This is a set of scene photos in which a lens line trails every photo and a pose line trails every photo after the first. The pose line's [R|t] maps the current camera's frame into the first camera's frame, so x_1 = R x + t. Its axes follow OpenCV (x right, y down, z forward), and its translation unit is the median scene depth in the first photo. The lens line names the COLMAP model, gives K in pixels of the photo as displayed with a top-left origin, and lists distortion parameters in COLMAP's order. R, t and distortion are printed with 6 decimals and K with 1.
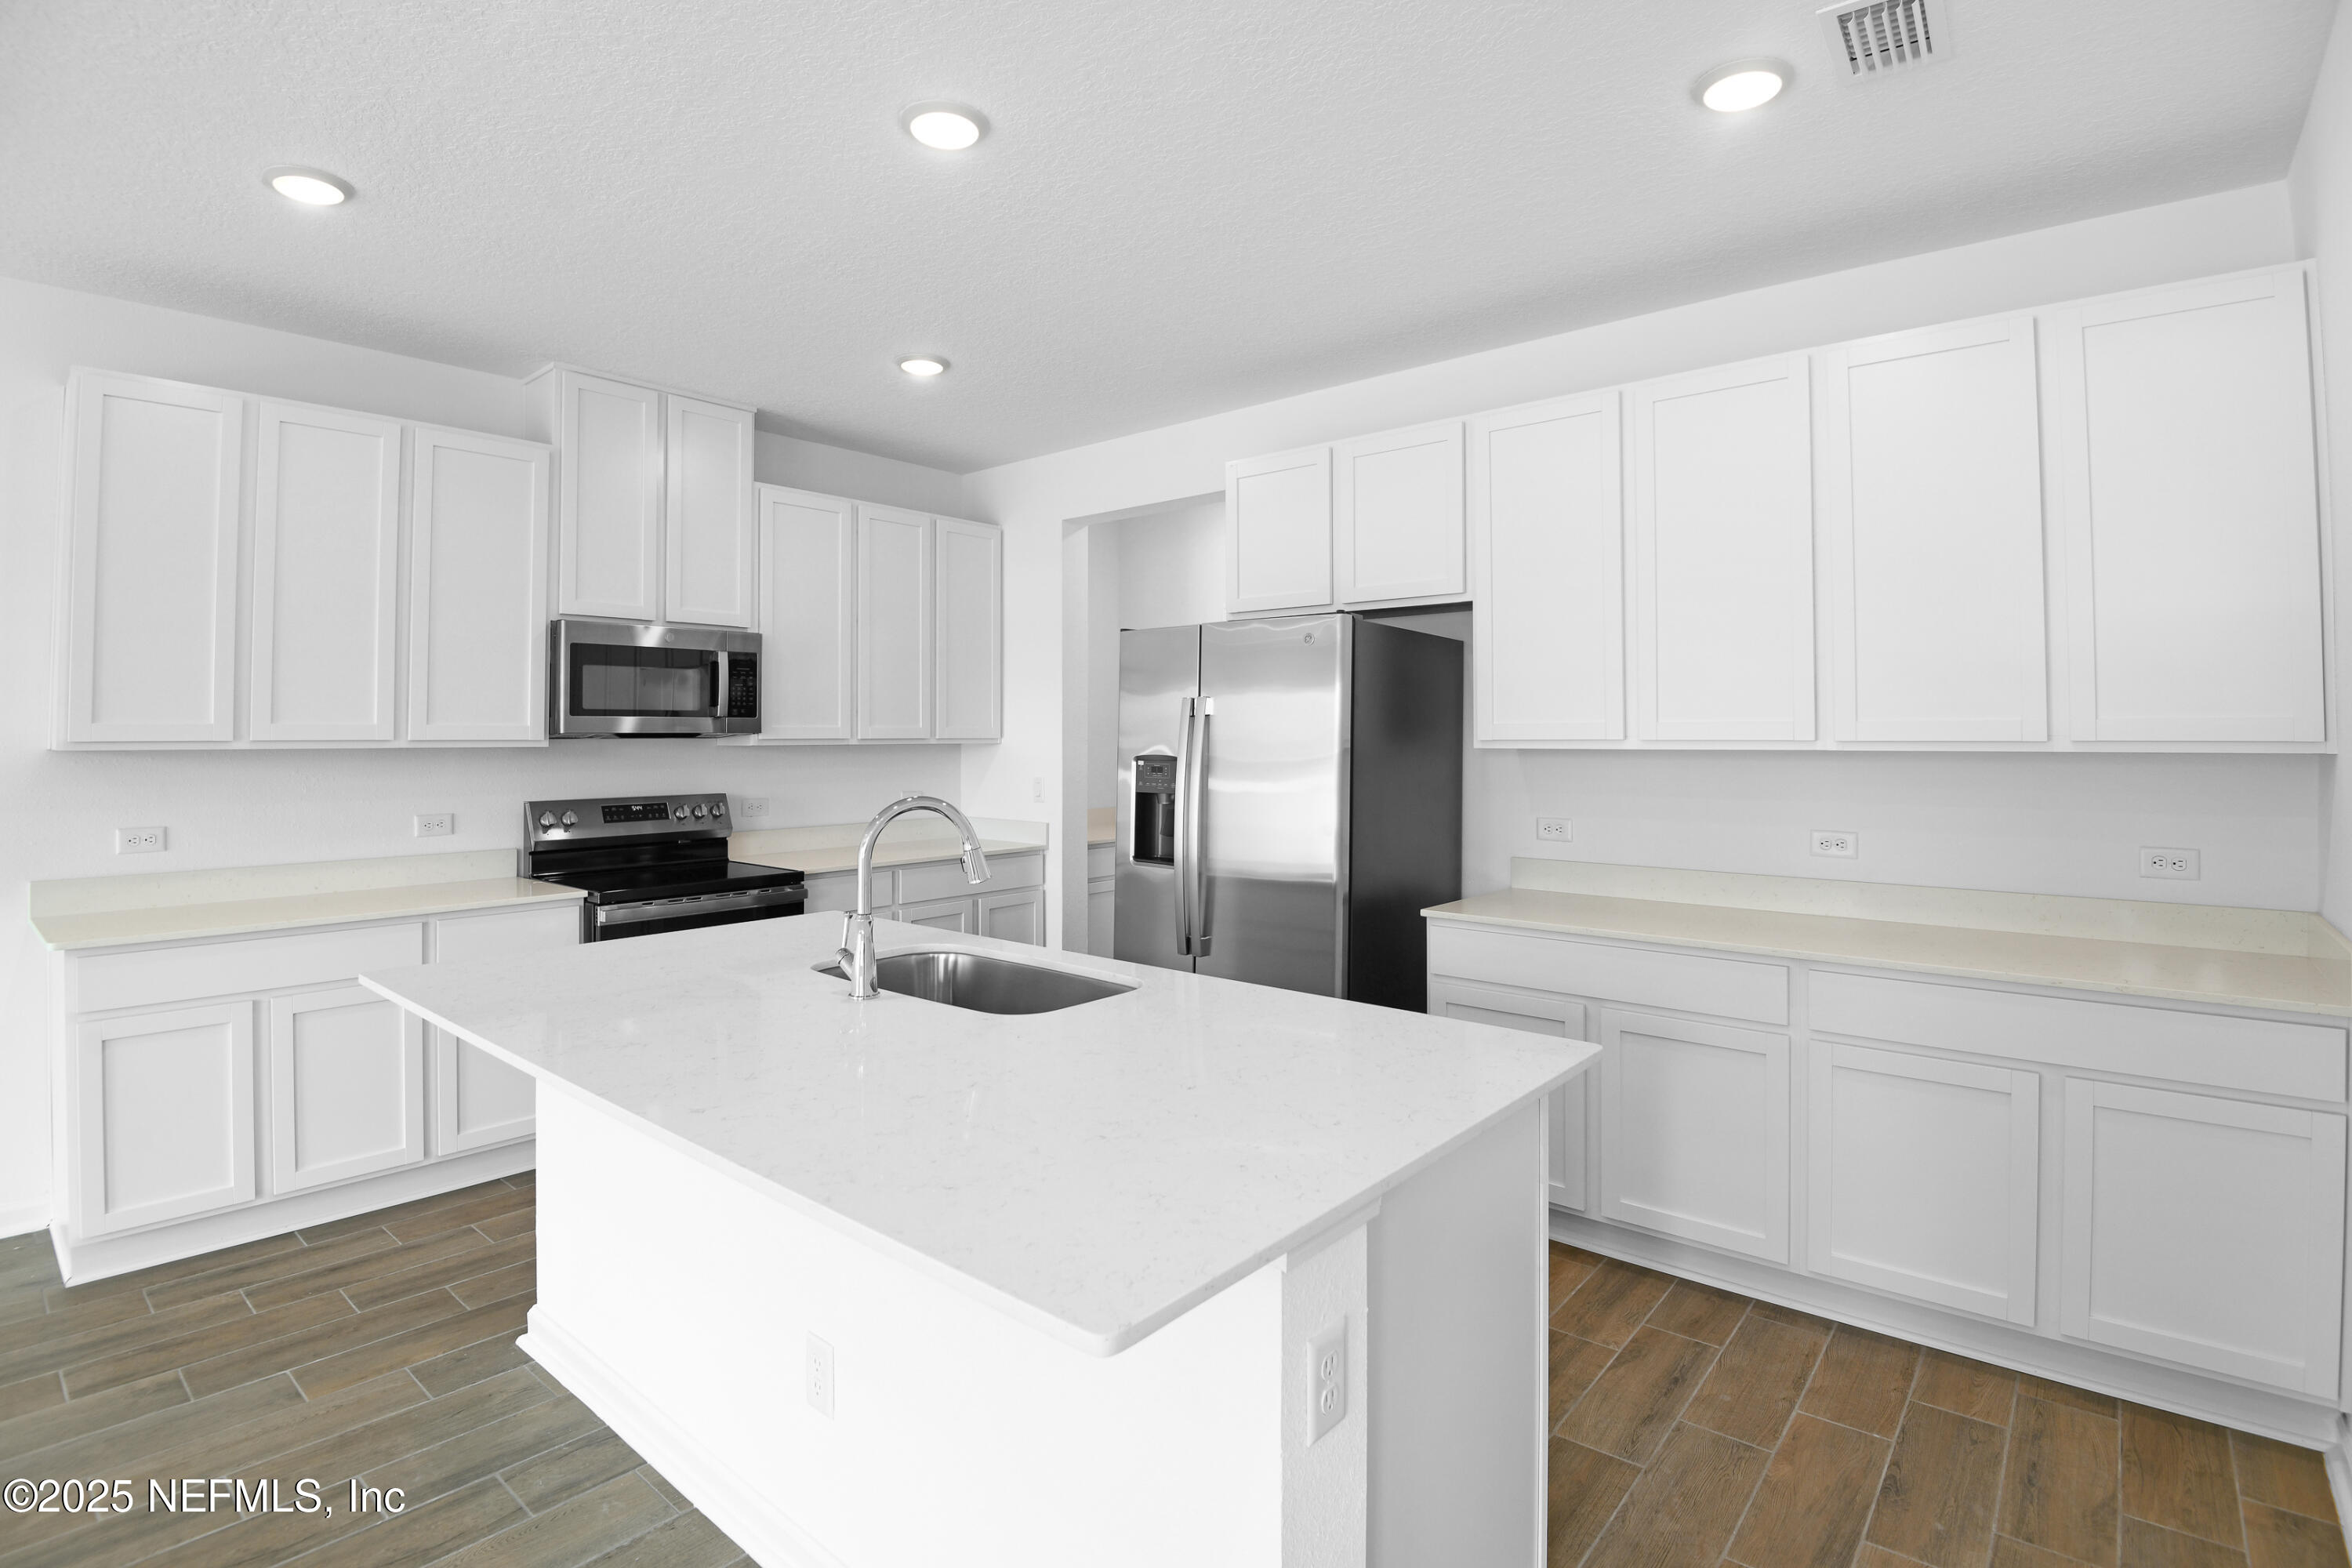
lens RADIAL K [[1124.6, 0, 1174.9], [0, 1124.6, 711.2], [0, 0, 1]] dist [-0.000046, 0.000033]
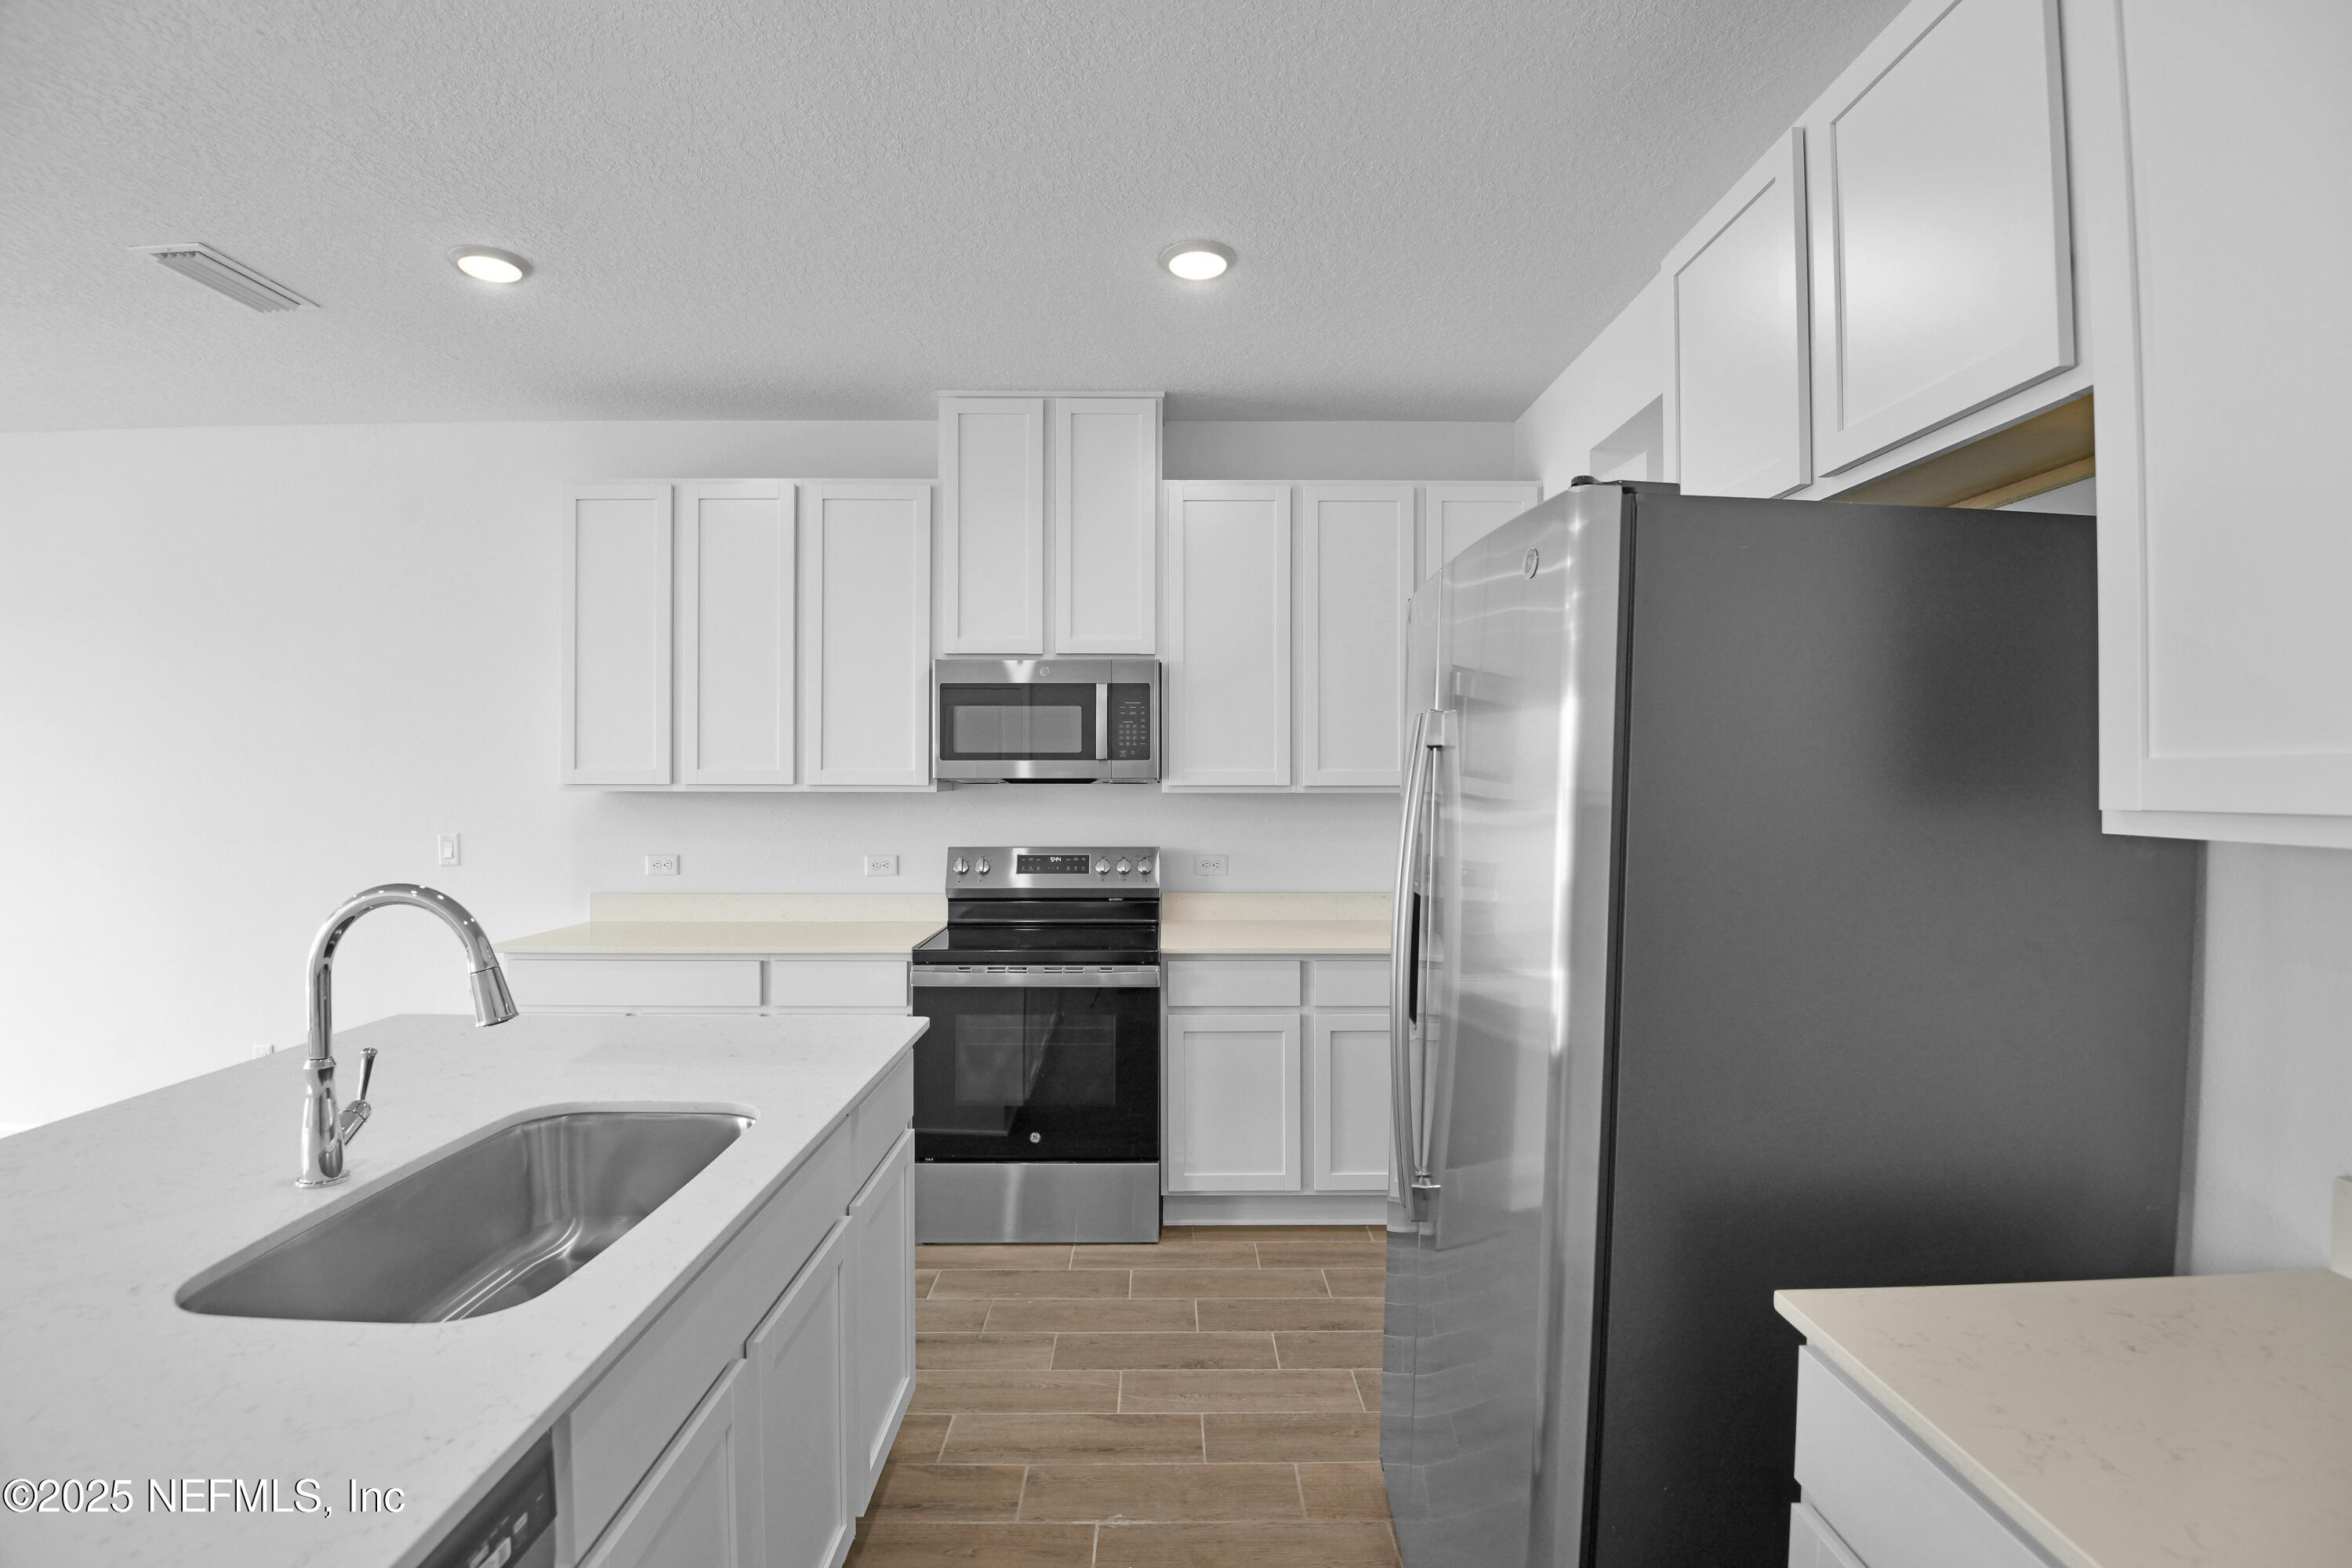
lens RADIAL K [[1157.9, 0, 1176.0], [0, 1157.9, 784.0], [0, 0, 1]] dist [-0.000227, -0.000054]
pose [[0.655172, 0.003335, -0.755472, 0.312859], [0.014356, 0.999755, 0.016864, 0.010150], [0.755343, -0.021894, 0.654963, 0.469016]]
